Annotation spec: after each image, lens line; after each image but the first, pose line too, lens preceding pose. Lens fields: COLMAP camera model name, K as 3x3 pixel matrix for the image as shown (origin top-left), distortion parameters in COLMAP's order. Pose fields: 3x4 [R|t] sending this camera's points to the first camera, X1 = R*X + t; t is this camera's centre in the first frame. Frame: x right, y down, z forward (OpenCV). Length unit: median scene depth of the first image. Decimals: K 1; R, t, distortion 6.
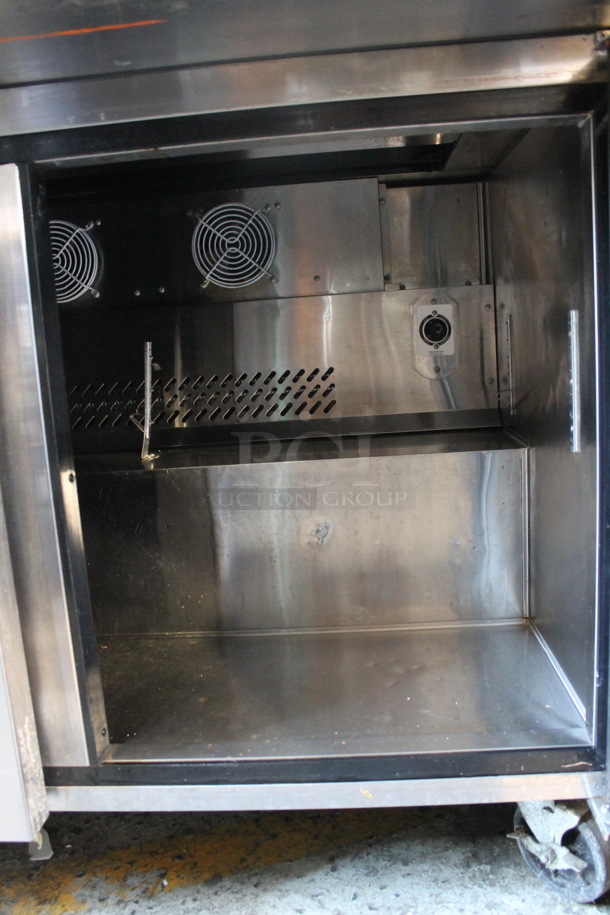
lens RADIAL K [[773.7, 0, 305.0], [0, 773.7, 457.5], [0, 0, 1]] dist [-0.141328, 0.124754]
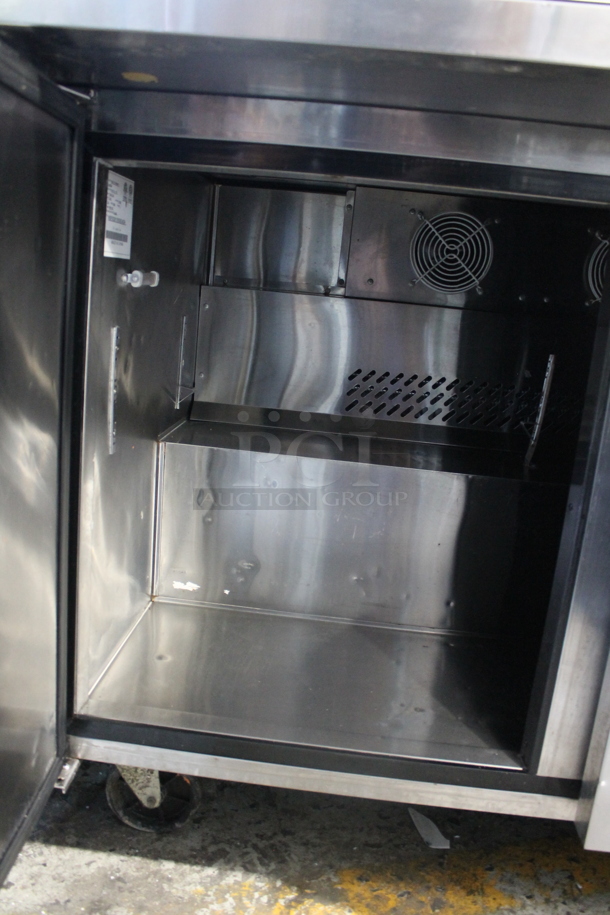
lens RADIAL K [[751.6, 0, 305.0], [0, 751.6, 457.5], [0, 0, 1]] dist [-0.009641, -0.006813]
pose [[0.986187, 0.156325, 0.054743, -0.265663], [-0.157068, 0.987542, 0.009523, 0.013725], [-0.052572, -0.017990, 0.998455, 0.001376]]
